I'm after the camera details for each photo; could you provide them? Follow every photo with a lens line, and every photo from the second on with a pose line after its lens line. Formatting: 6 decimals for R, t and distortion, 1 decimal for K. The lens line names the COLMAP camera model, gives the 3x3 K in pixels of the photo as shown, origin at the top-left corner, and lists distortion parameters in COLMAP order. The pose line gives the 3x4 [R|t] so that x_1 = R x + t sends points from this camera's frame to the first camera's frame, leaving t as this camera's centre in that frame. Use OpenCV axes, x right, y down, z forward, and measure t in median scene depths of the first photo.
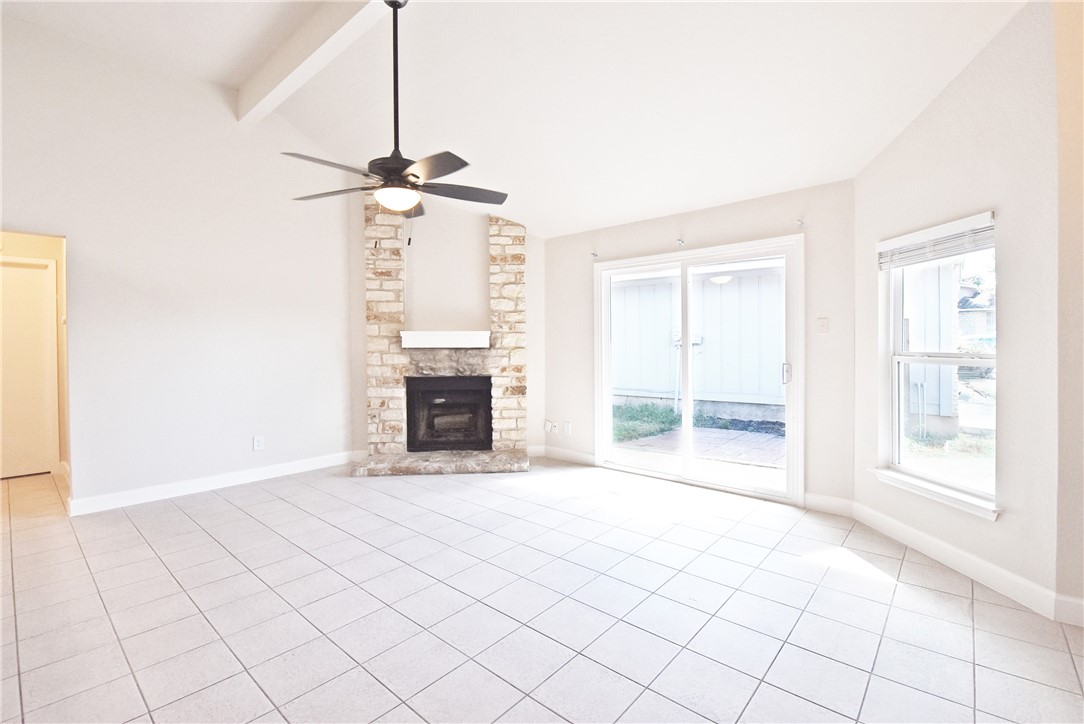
lens RADIAL K [[480.6, 0, 574.9], [0, 480.6, 347.6], [0, 0, 1]] dist [-0.003419, -0.002982]
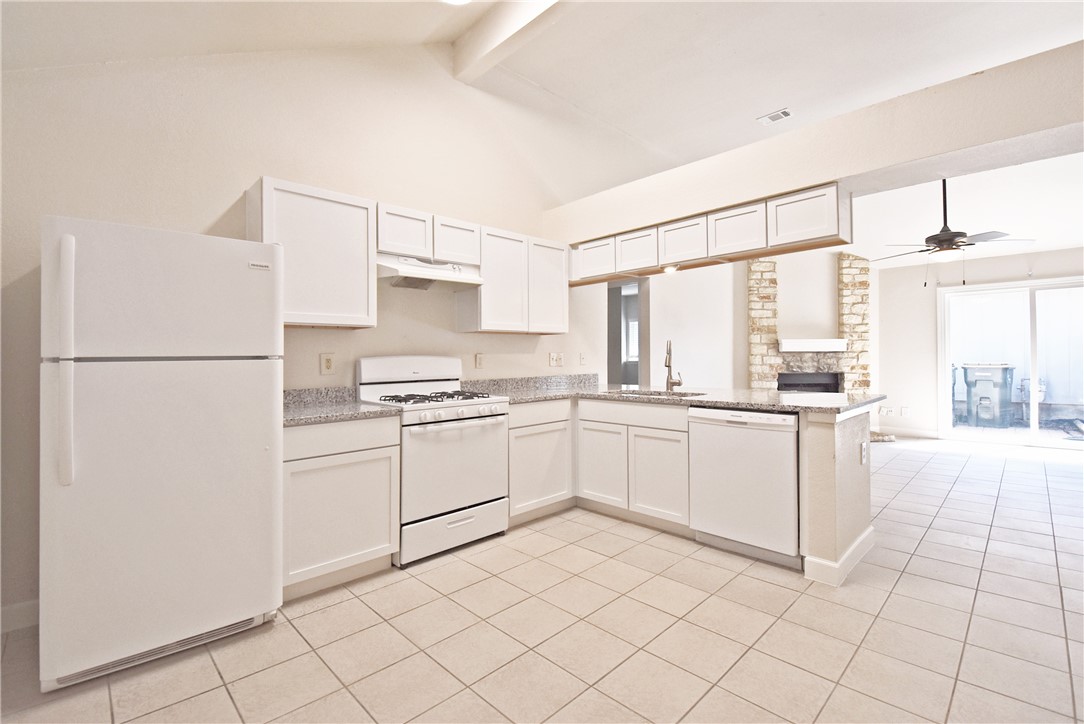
lens RADIAL K [[480.6, 0, 531.3], [0, 480.6, 353.3], [0, 0, 1]] dist [-0.003419, -0.002982]
pose [[0.995055, -0.002270, -0.099296, -0.913991], [0.001957, 0.999993, -0.003255, 0.007868], [0.099303, 0.003045, 0.995053, -0.417766]]
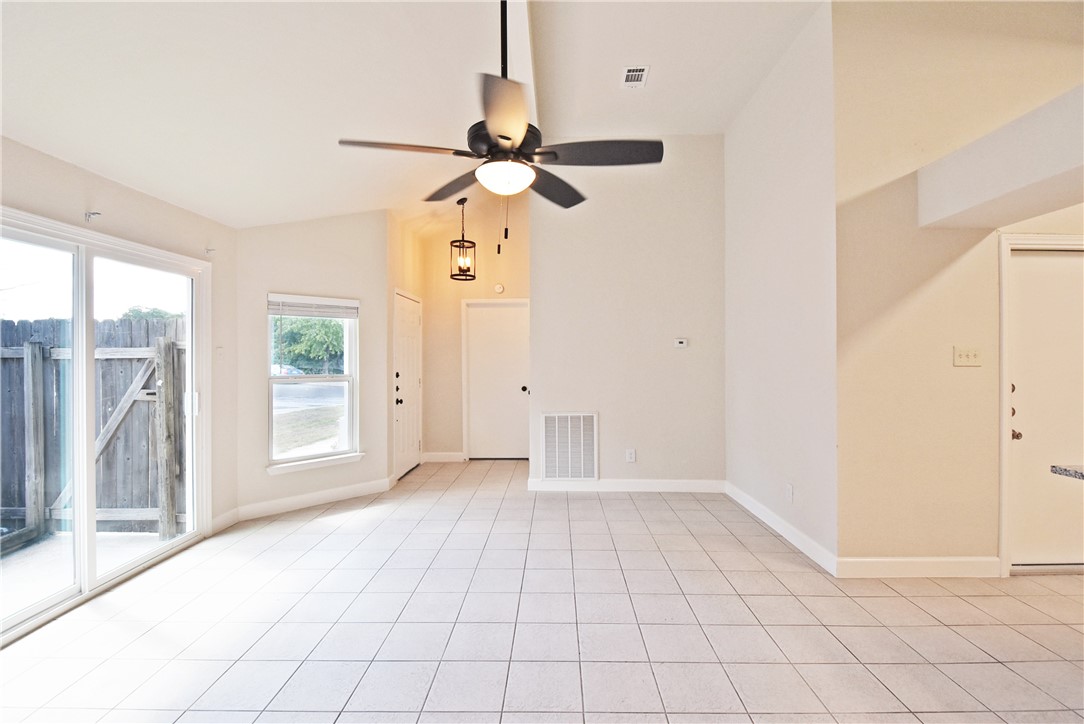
lens RADIAL K [[480.6, 0, 540.3], [0, 480.6, 360.2], [0, 0, 1]] dist [-0.003419, -0.002982]
pose [[-0.633616, 0.008692, 0.773599, -0.523323], [0.017060, 0.999851, 0.002738, -0.016665], [-0.773460, 0.014932, -0.633670, 0.788332]]
